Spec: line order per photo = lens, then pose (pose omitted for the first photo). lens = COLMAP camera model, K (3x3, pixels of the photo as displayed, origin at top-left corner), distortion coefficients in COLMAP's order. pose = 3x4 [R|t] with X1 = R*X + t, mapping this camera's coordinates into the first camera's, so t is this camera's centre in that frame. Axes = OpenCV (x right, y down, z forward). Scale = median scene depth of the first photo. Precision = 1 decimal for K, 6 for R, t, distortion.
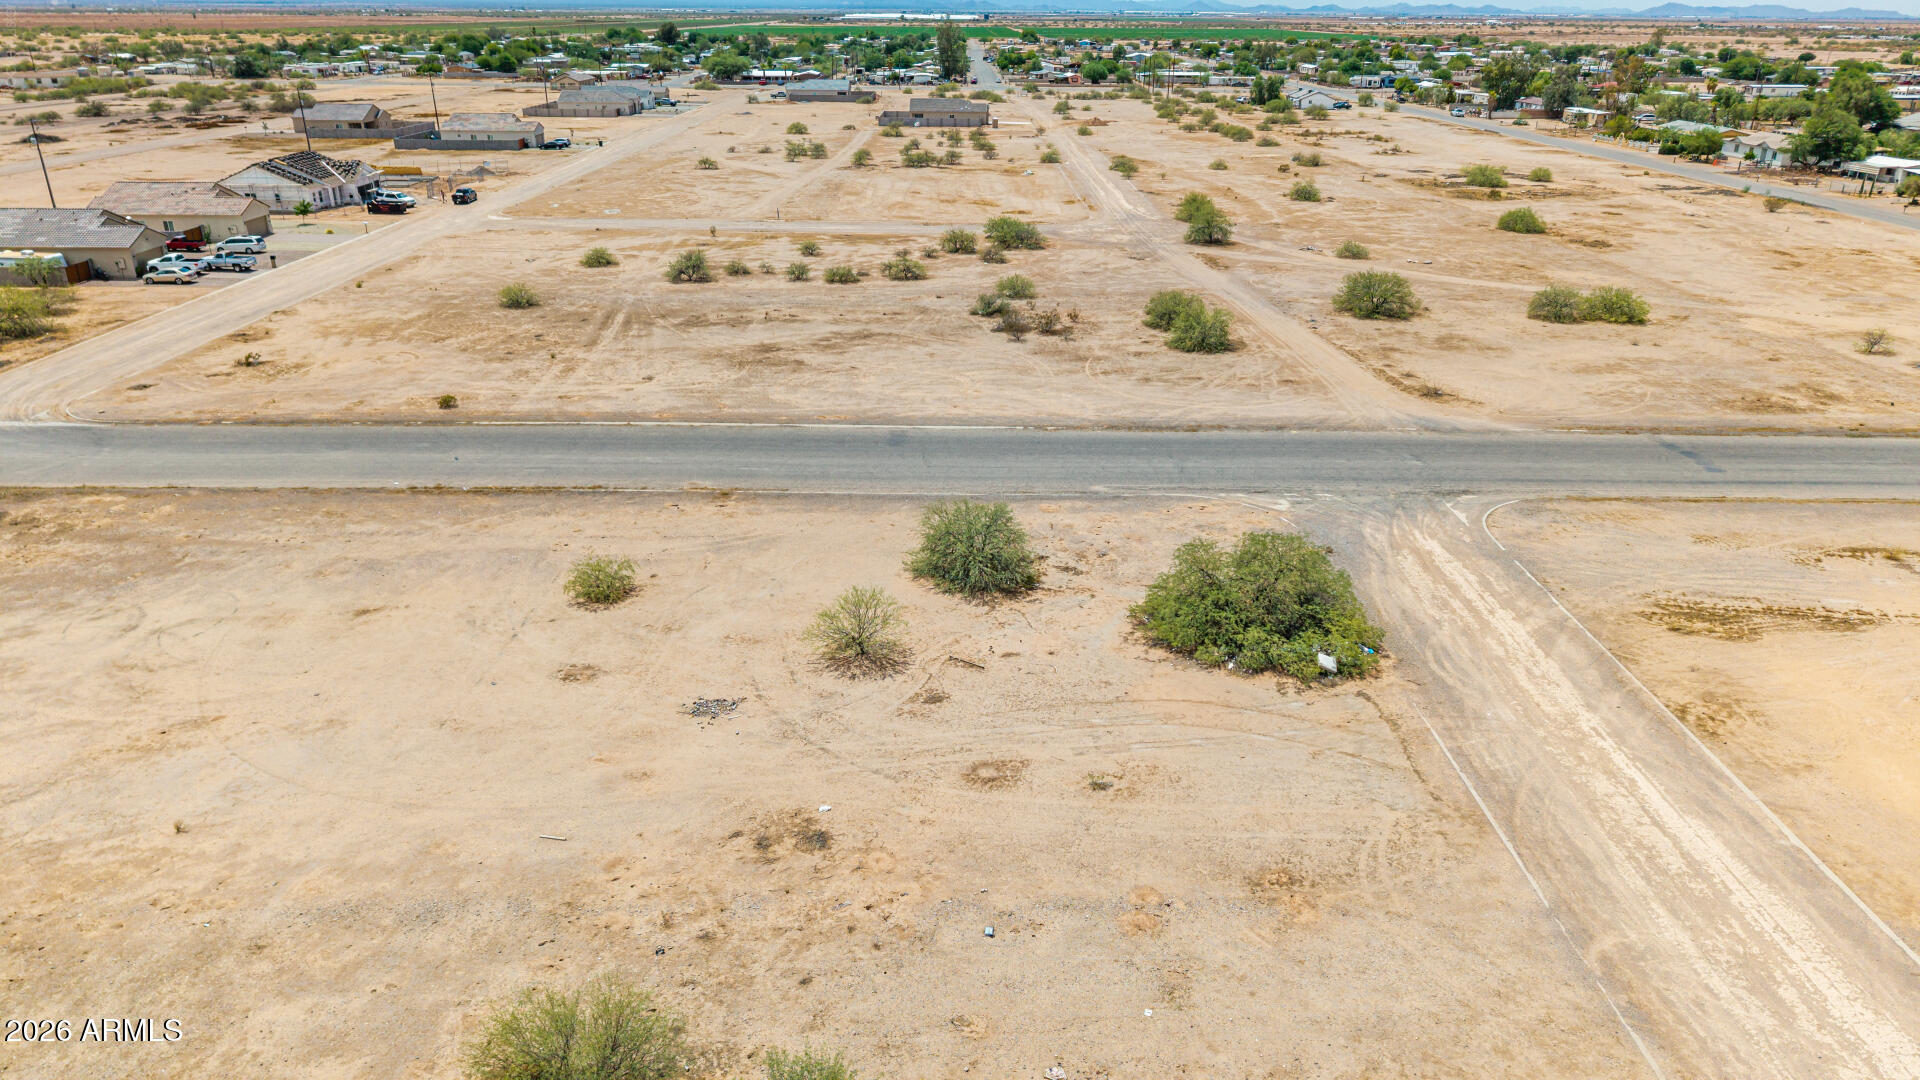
lens RADIAL K [[1269.3, 0, 956.7], [0, 1269.3, 574.9], [0, 0, 1]] dist [0.039695, -0.047217]
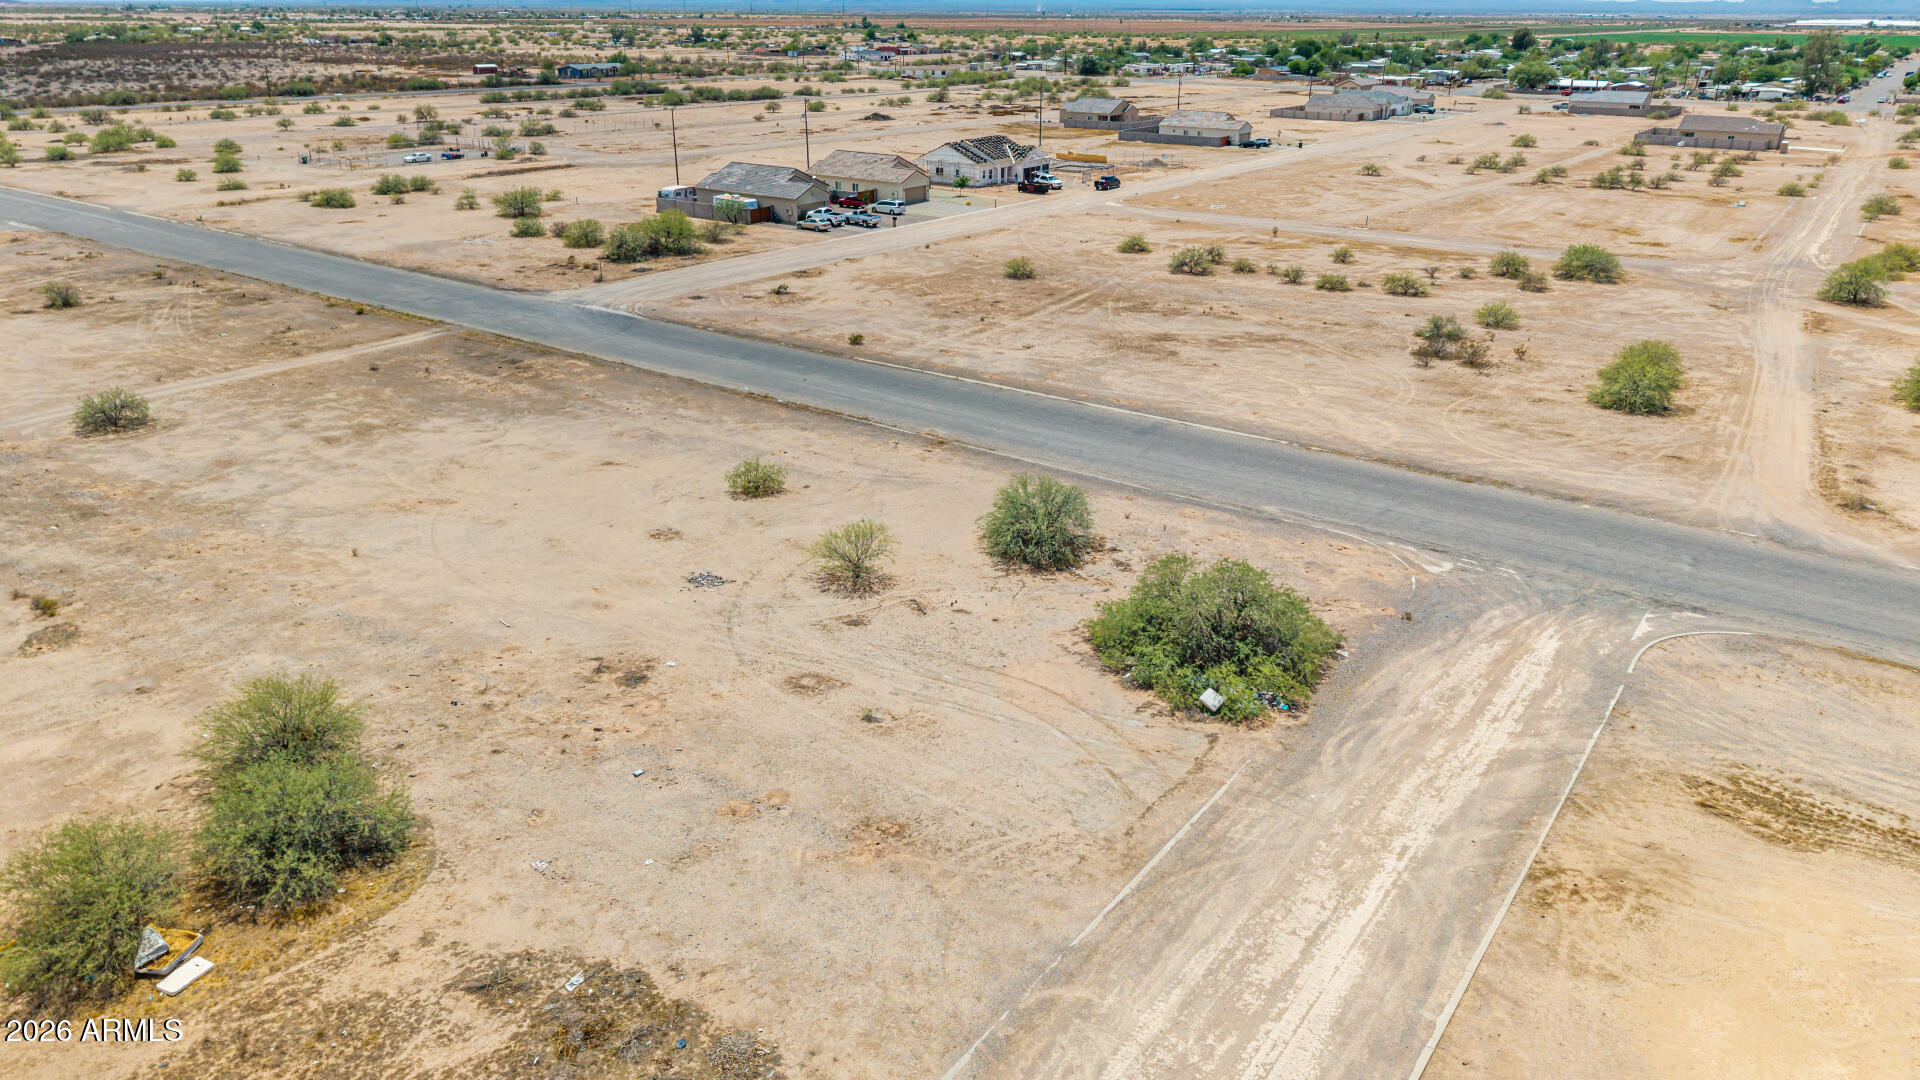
lens RADIAL K [[1269.3, 0, 956.7], [0, 1269.3, 574.9], [0, 0, 1]] dist [0.039695, -0.047217]
pose [[0.807995, 0.238477, -0.538770, 0.506852], [-0.240492, 0.968272, 0.067921, -0.031969], [0.537873, 0.074690, 0.839710, 0.079695]]
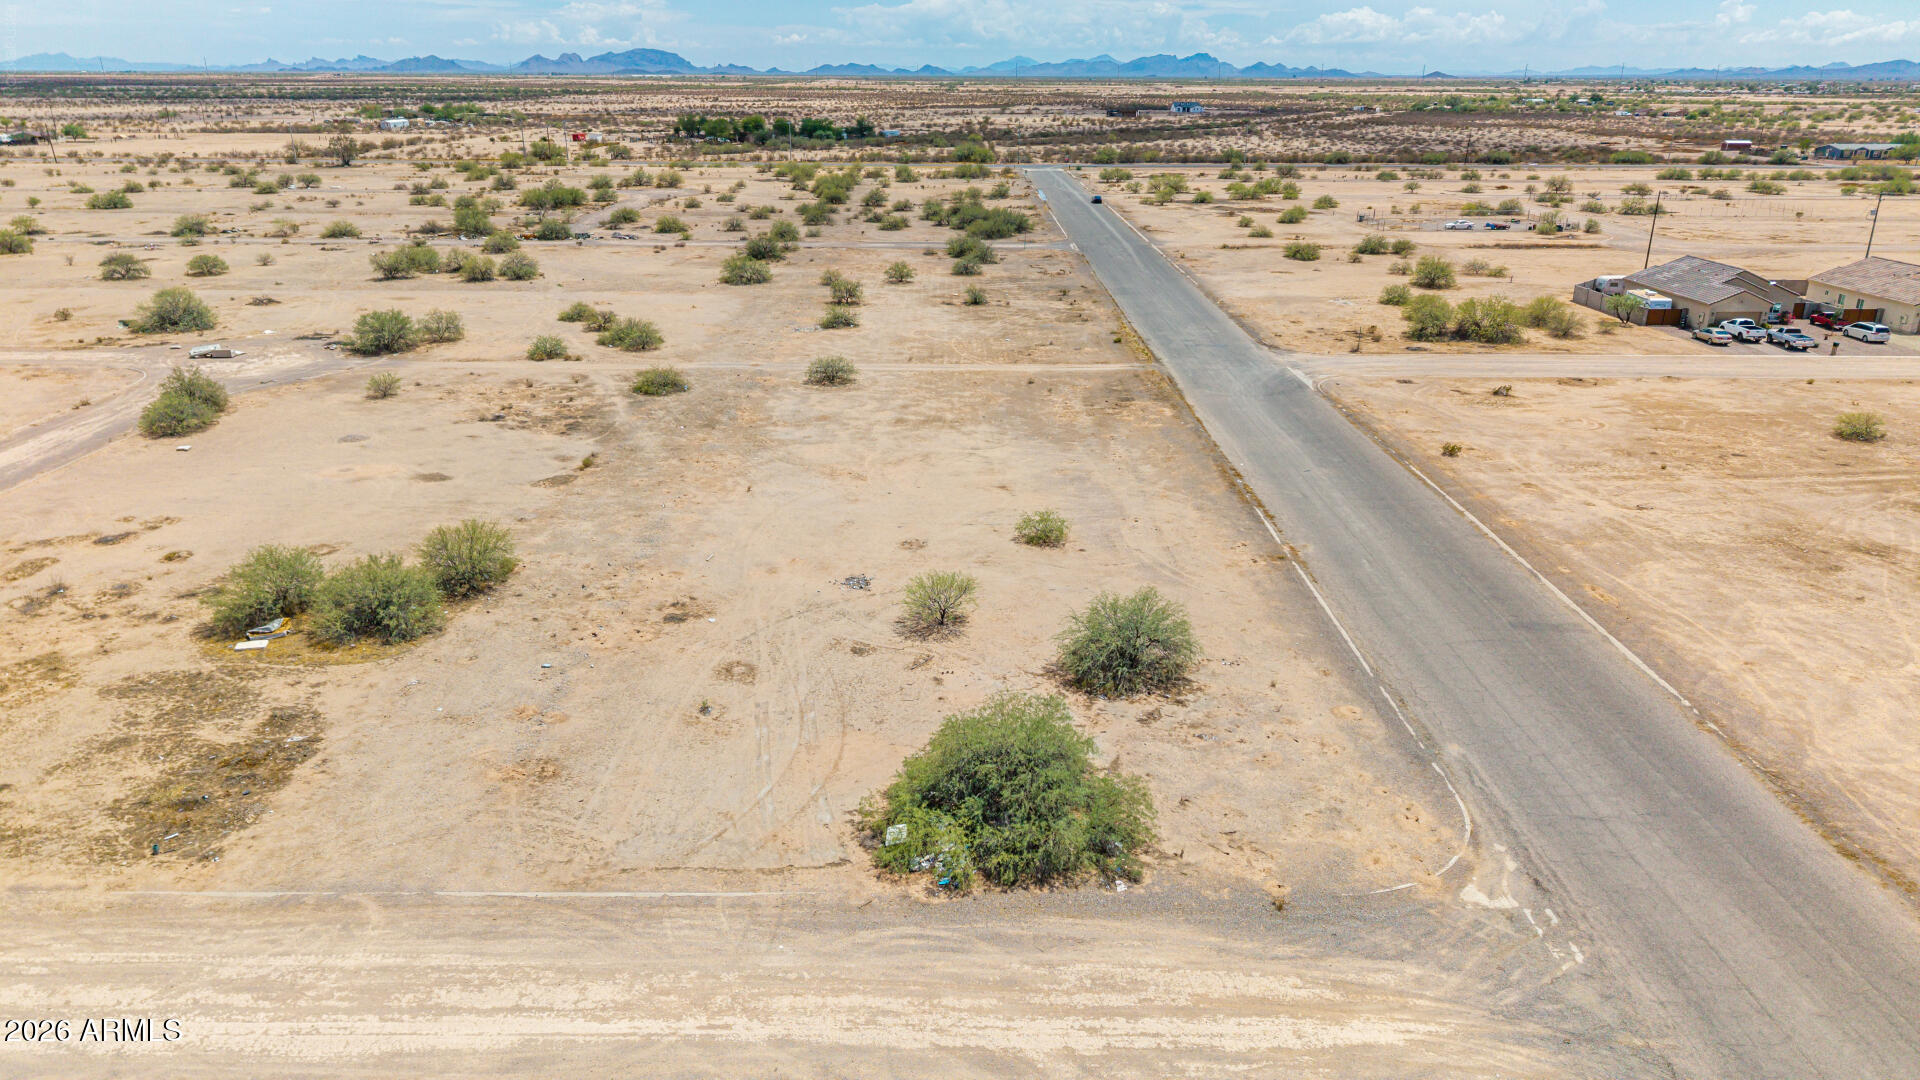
lens RADIAL K [[1269.3, 0, 956.7], [0, 1269.3, 574.9], [0, 0, 1]] dist [0.039695, -0.047217]
pose [[0.000477, 0.360504, -0.932758, 0.826510], [-0.409810, 0.850905, 0.328659, -0.303234], [0.912171, 0.382097, 0.148144, 0.686413]]
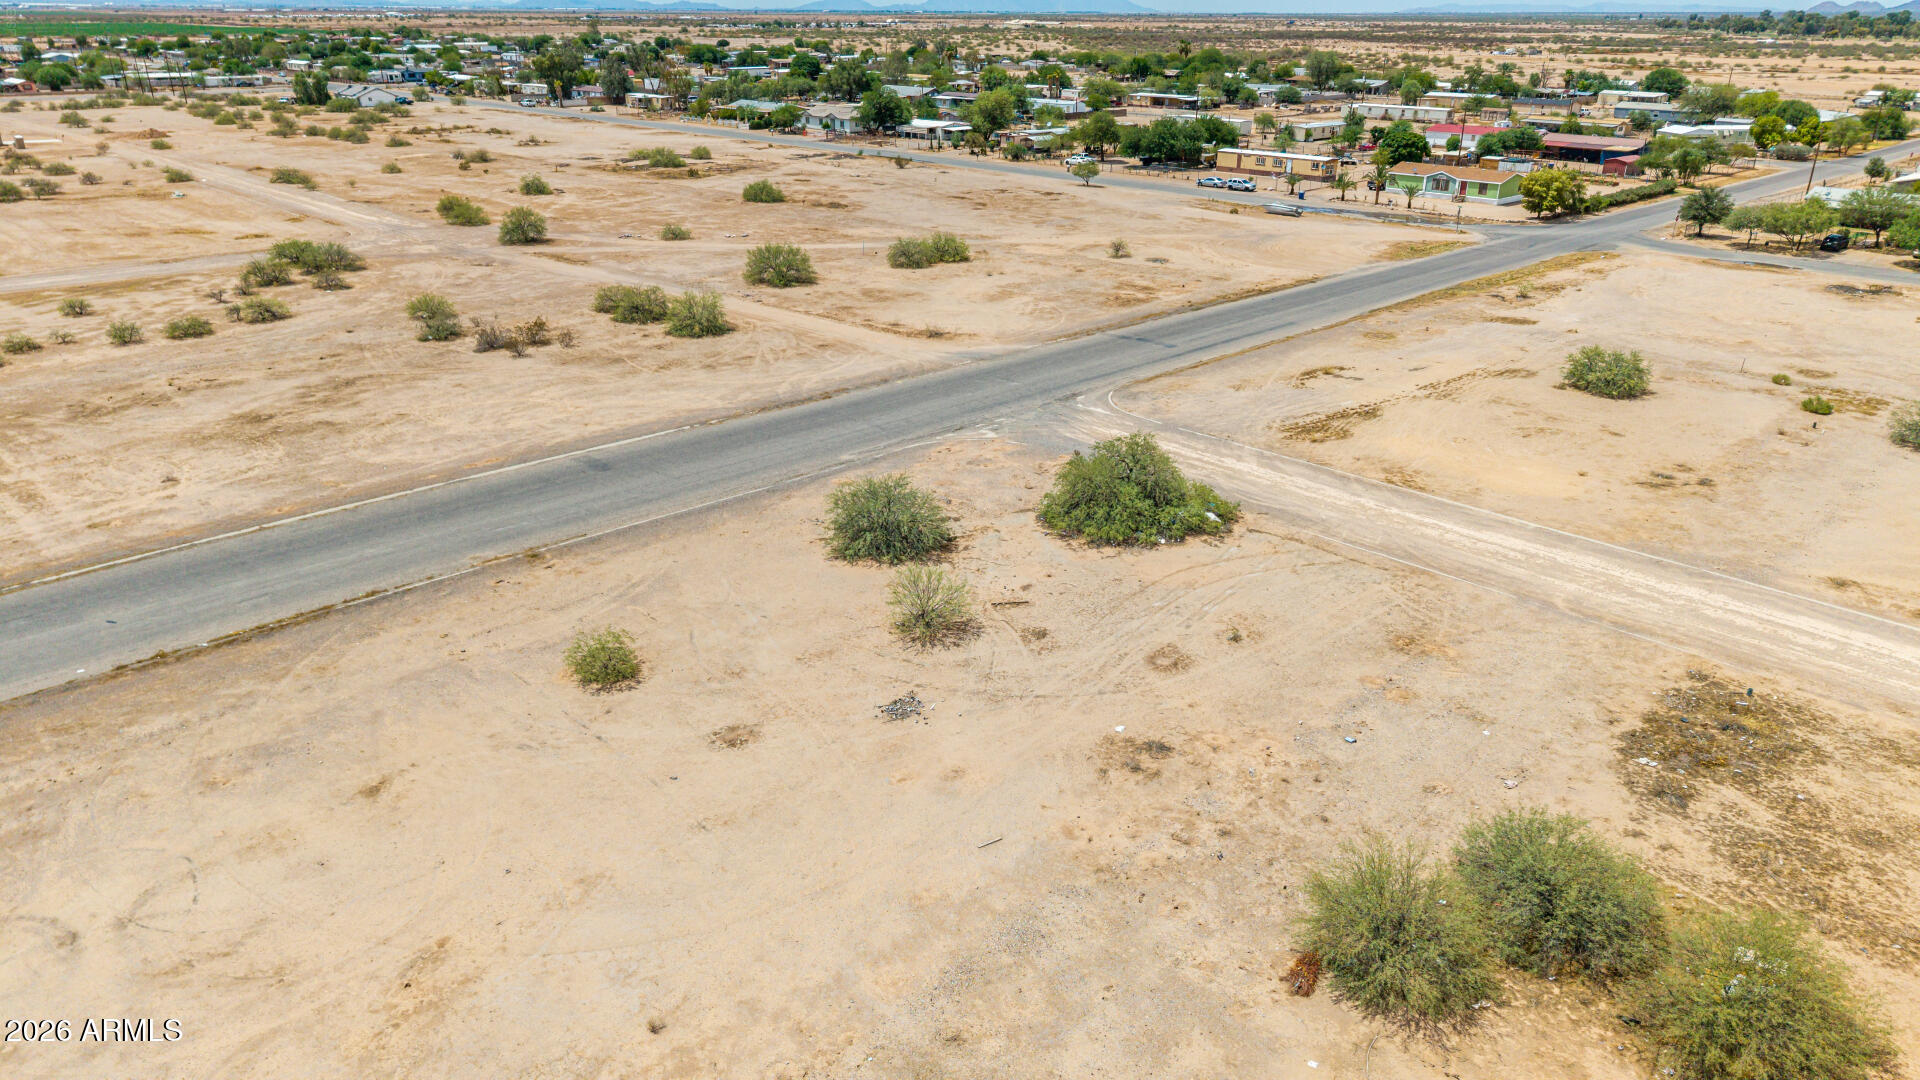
lens RADIAL K [[1269.3, 0, 956.7], [0, 1269.3, 574.9], [0, 0, 1]] dist [0.039695, -0.047217]
pose [[0.722755, -0.283942, 0.630081, -0.584463], [0.280505, 0.953753, 0.108041, -0.070648], [-0.631619, 0.098653, 0.768976, 0.149872]]
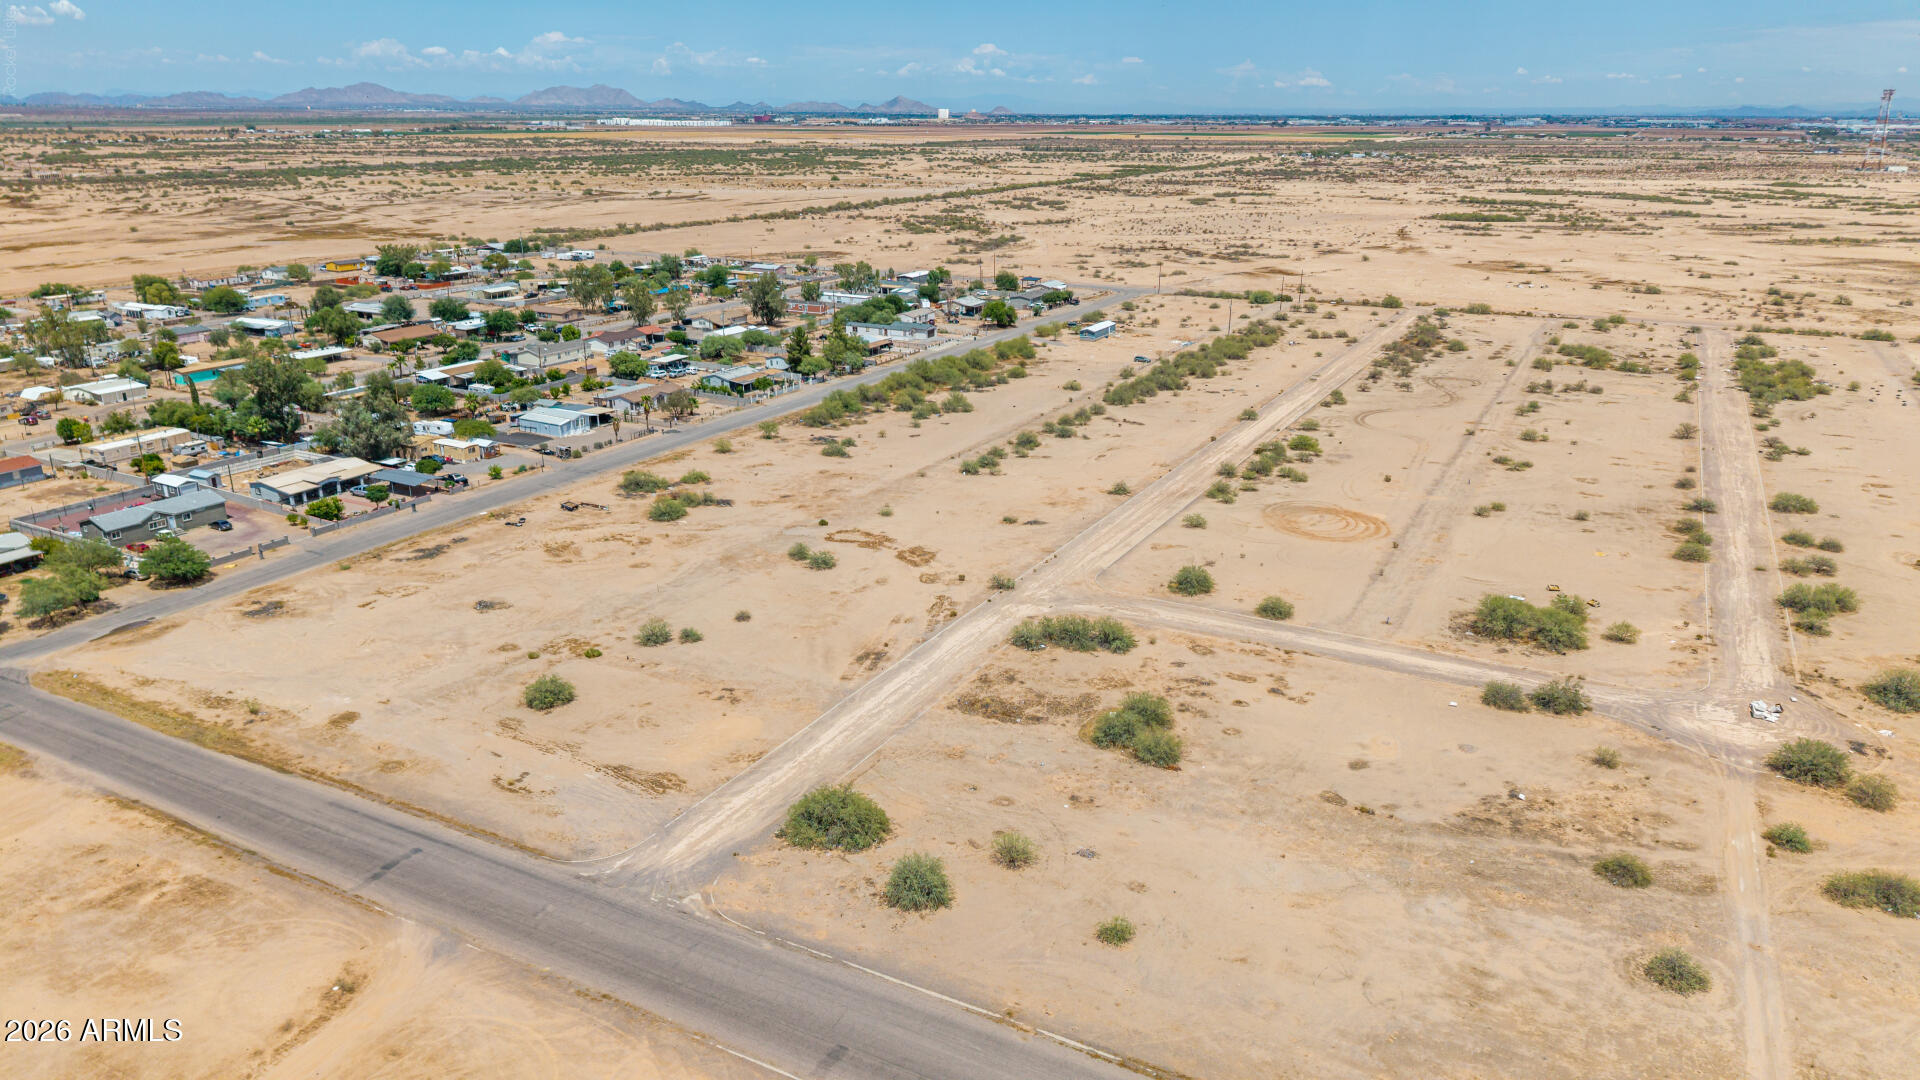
lens RADIAL K [[1269.3, 0, 956.7], [0, 1269.3, 574.9], [0, 0, 1]] dist [0.039695, -0.047217]
pose [[-0.881445, -0.171681, 0.439979, -0.715933], [0.183307, 0.734199, 0.653720, -1.436581], [-0.435263, 0.656869, -0.615686, 1.708072]]
